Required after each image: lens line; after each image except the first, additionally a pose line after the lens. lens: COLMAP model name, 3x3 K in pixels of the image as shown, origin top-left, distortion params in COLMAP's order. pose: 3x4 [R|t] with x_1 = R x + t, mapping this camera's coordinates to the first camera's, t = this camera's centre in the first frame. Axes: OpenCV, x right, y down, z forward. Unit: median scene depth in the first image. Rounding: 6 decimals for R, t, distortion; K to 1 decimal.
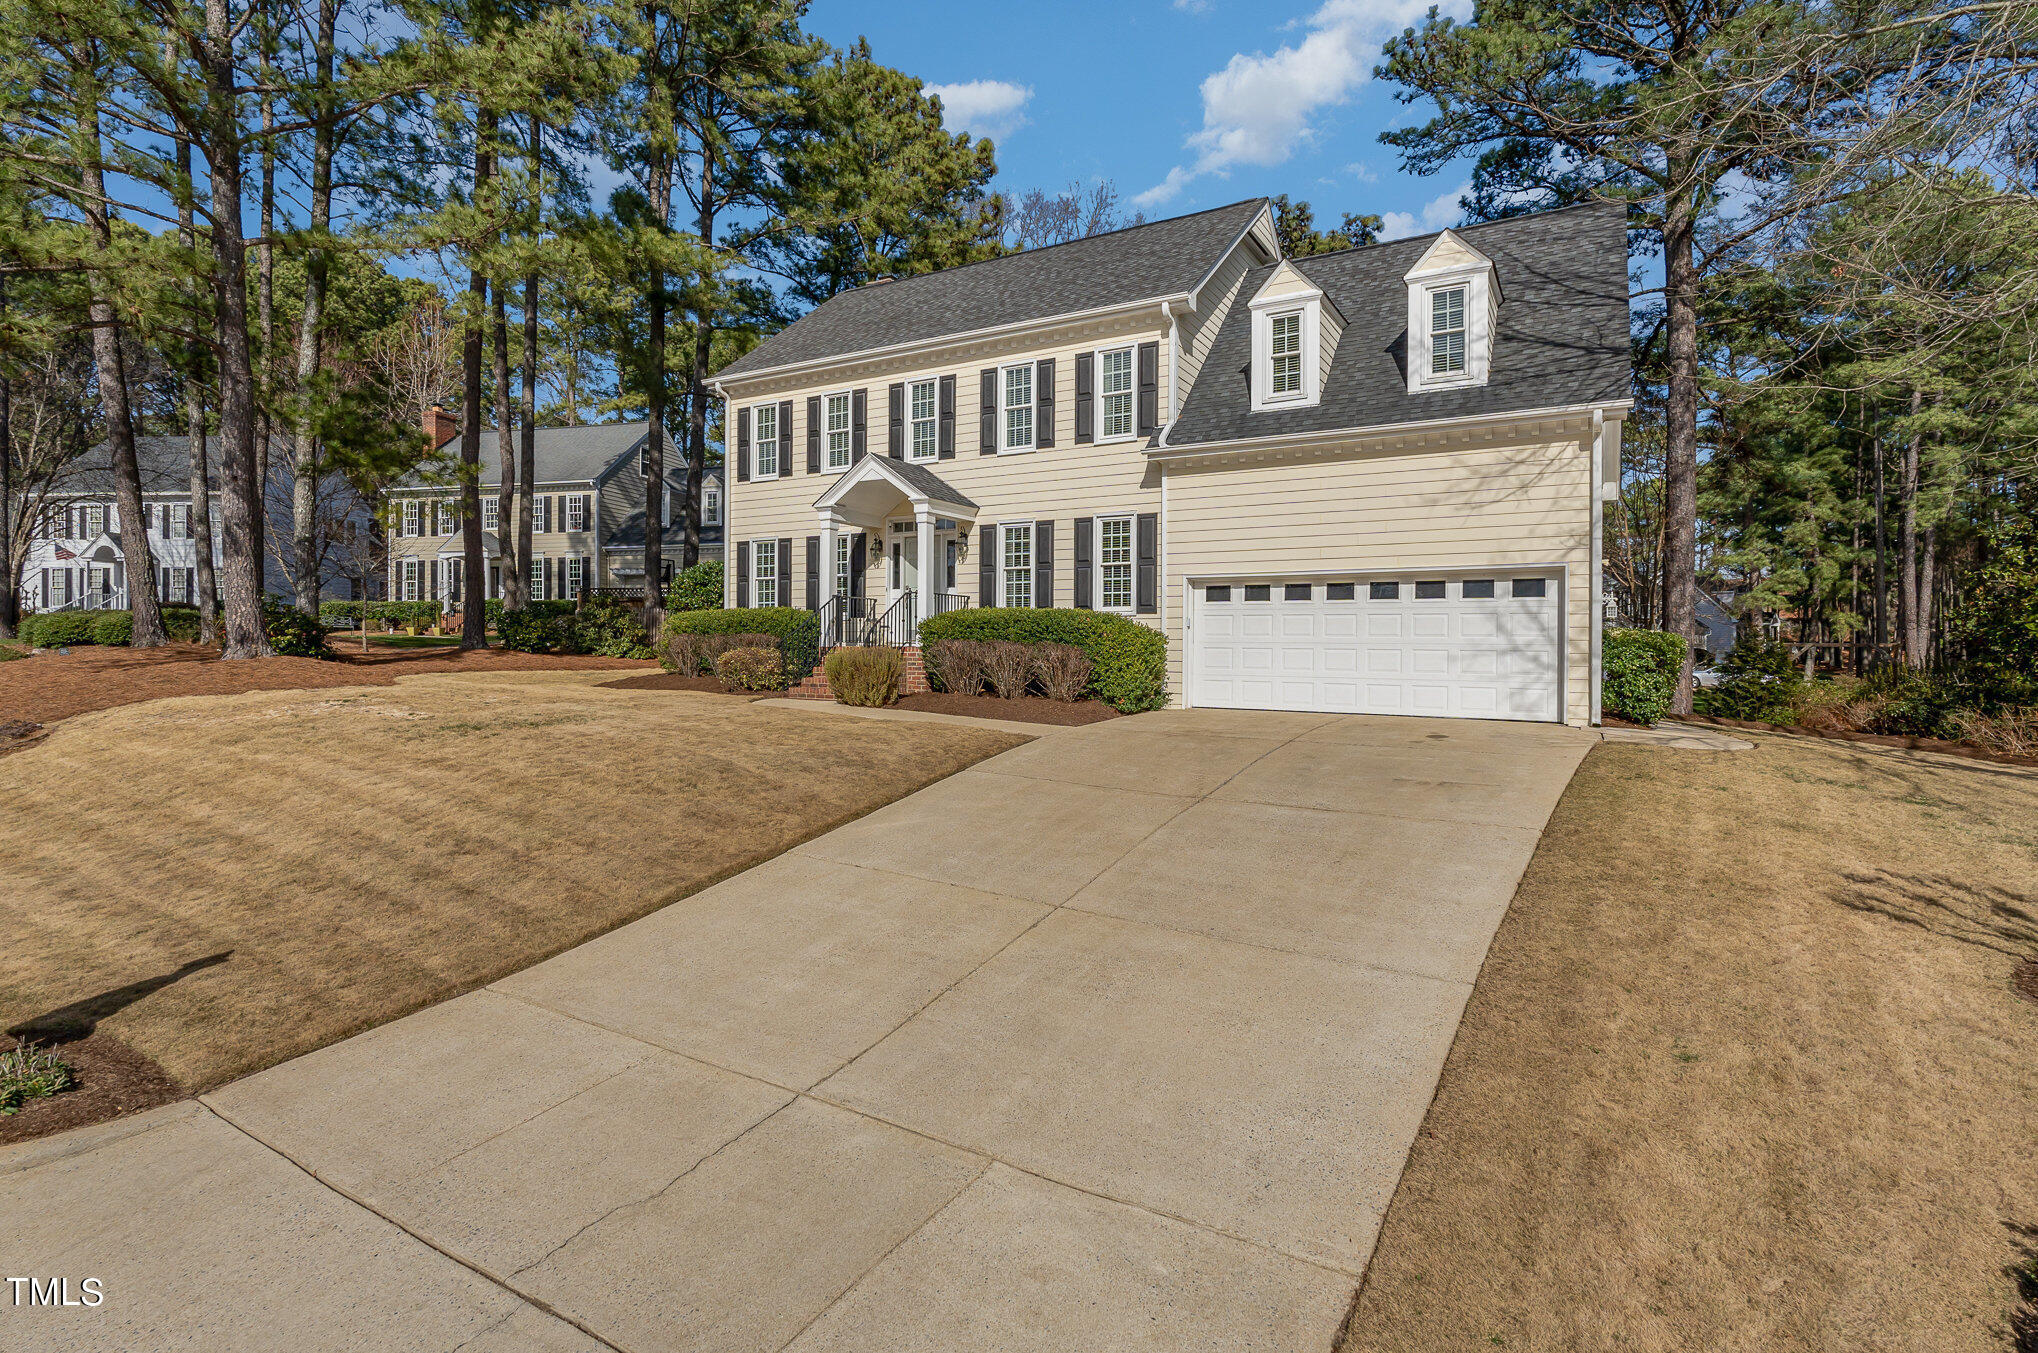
lens RADIAL K [[990.4, 0, 1019.0], [0, 990.4, 676.5], [0, 0, 1]] dist [0.029984, -0.000036]
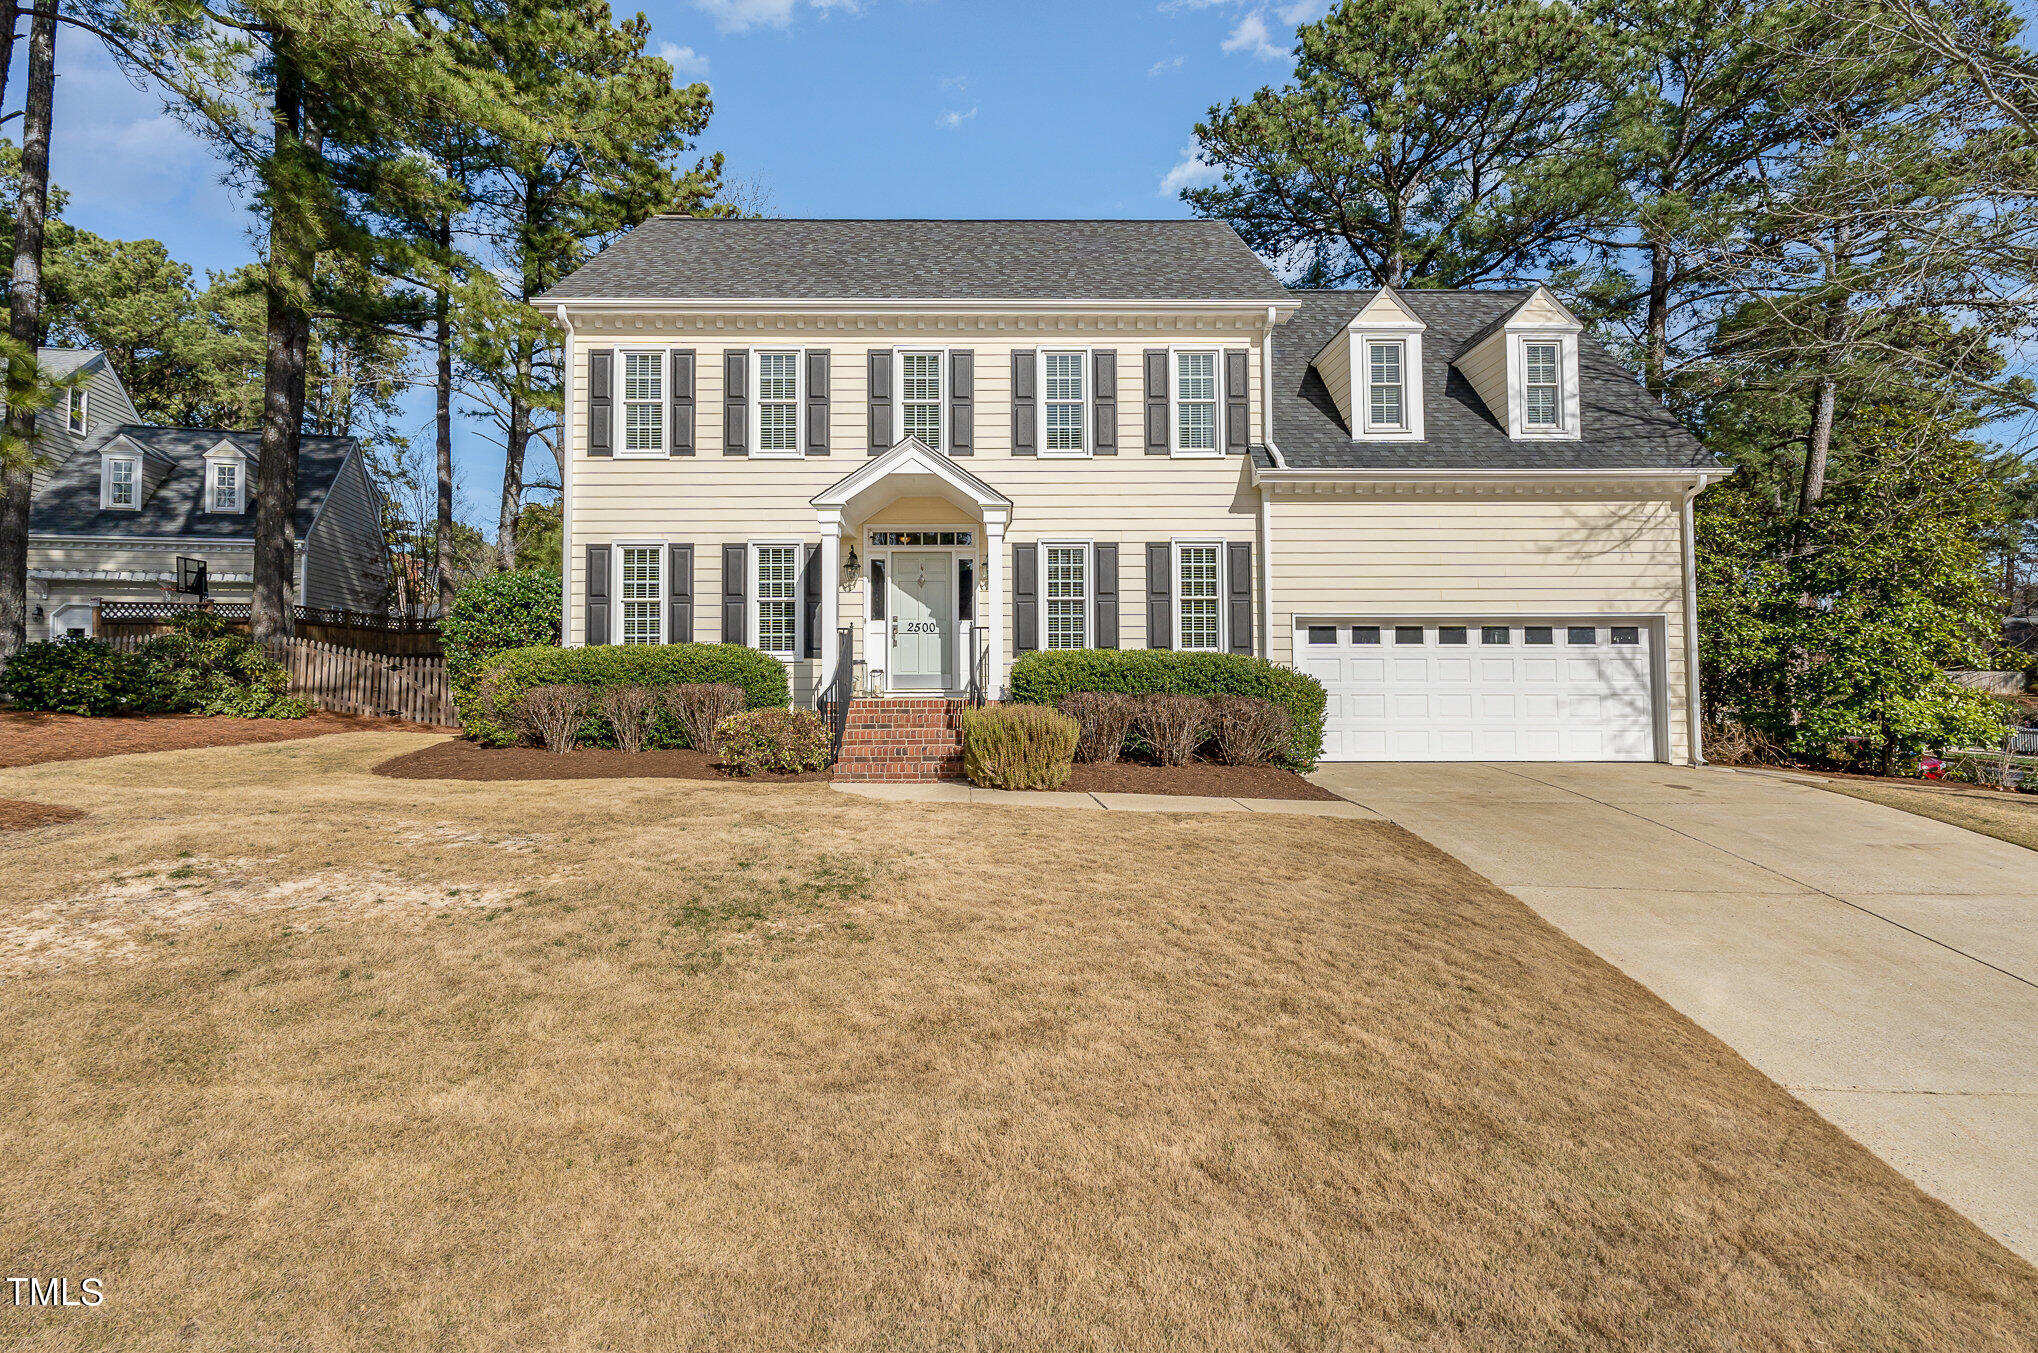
lens RADIAL K [[1065.4, 0, 1019.0], [0, 1065.4, 676.5], [0, 0, 1]] dist [0.022679, -0.000112]
pose [[0.858349, 0.001457, 0.513065, -0.515553], [0.023626, 0.998823, -0.042363, -0.010954], [-0.512522, 0.048484, 0.857304, 0.299296]]
